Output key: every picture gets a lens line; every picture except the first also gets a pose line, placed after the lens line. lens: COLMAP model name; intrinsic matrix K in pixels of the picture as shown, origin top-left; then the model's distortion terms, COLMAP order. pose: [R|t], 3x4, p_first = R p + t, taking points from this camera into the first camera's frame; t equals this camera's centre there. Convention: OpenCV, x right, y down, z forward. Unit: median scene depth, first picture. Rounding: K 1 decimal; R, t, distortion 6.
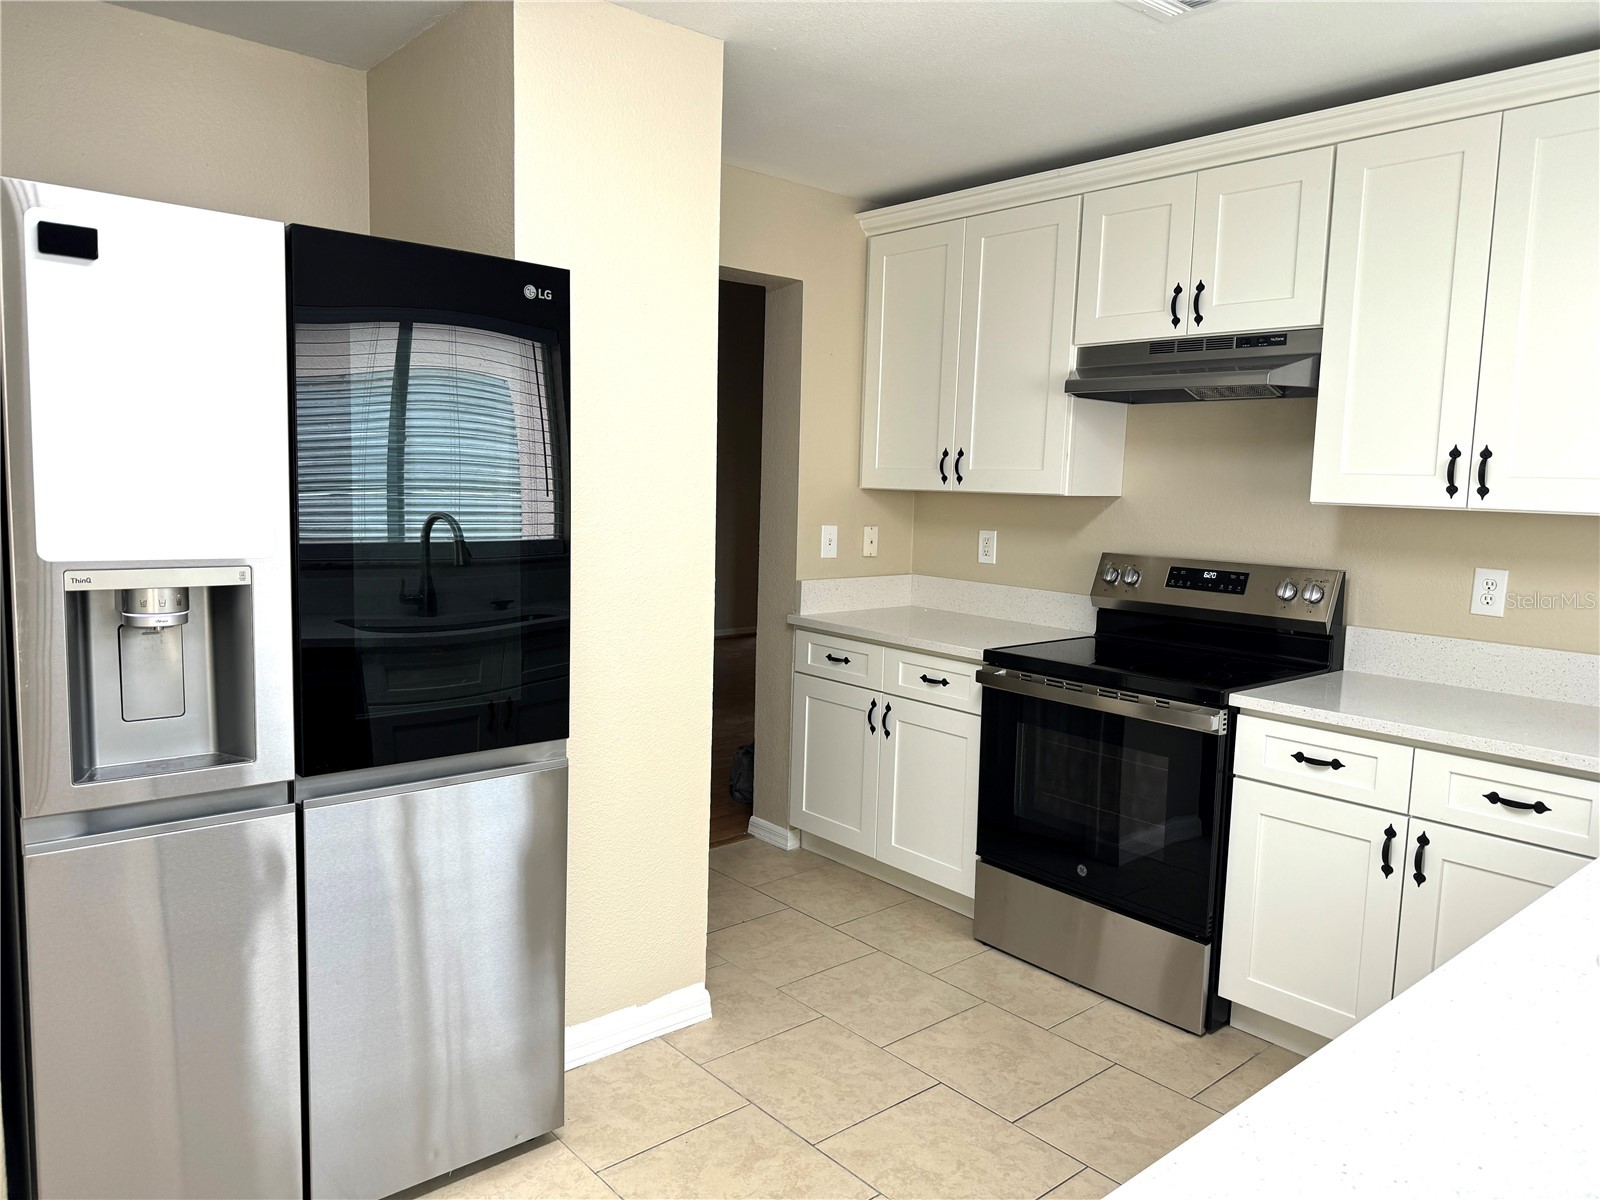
lens RADIAL K [[1117.5, 0, 811.9], [0, 1117.5, 603.2], [0, 0, 1]] dist [0.065424, -0.092966]
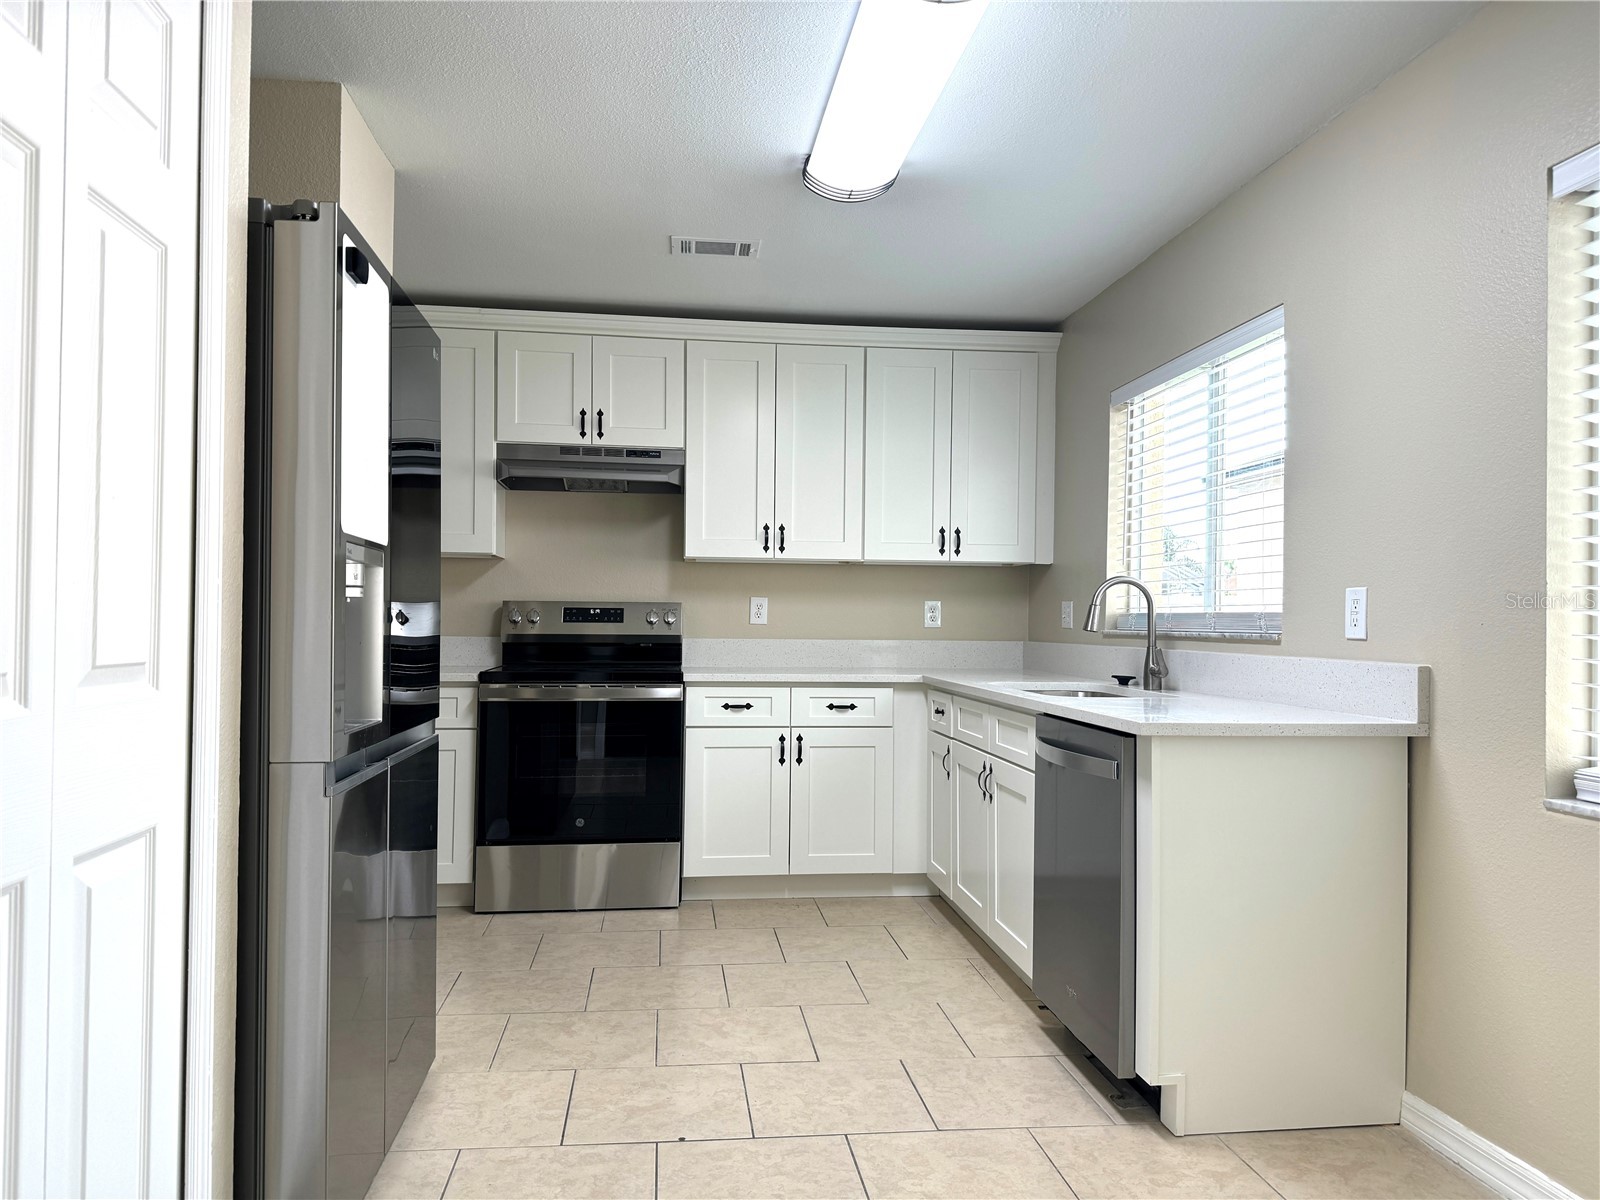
lens RADIAL K [[1133.4, 0, 800.0], [0, 1133.4, 600.0], [0, 0, 1]] dist [0.102699, -0.000807]
pose [[0.560225, -0.006536, 0.828315, -0.776967], [0.100349, 0.993139, -0.060034, 0.082101], [-0.822240, 0.116753, 0.557038, -0.021822]]
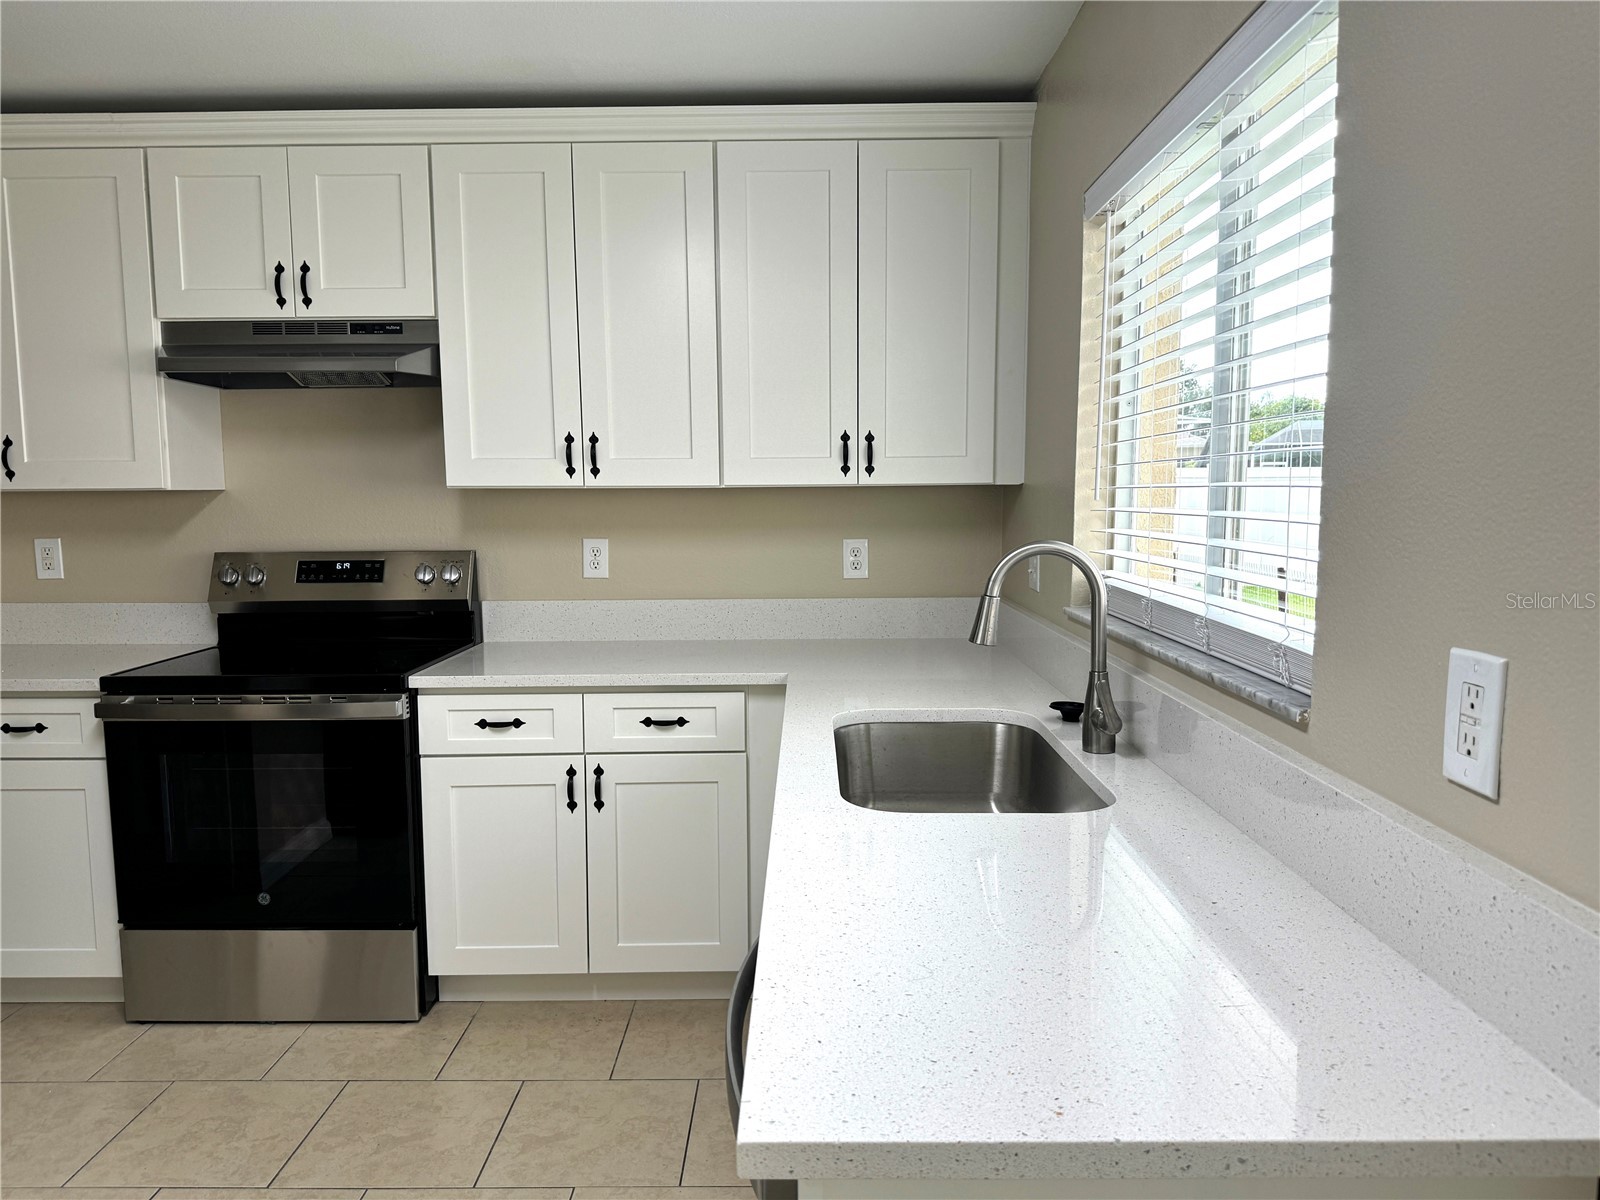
lens RADIAL K [[1117.5, 0, 811.9], [0, 1117.5, 603.2], [0, 0, 1]] dist [0.065424, -0.092966]
pose [[0.657285, -0.108216, 0.745832, -0.126143], [0.112266, 0.992655, 0.045092, 0.009364], [-0.745234, 0.054093, 0.664606, 0.053097]]
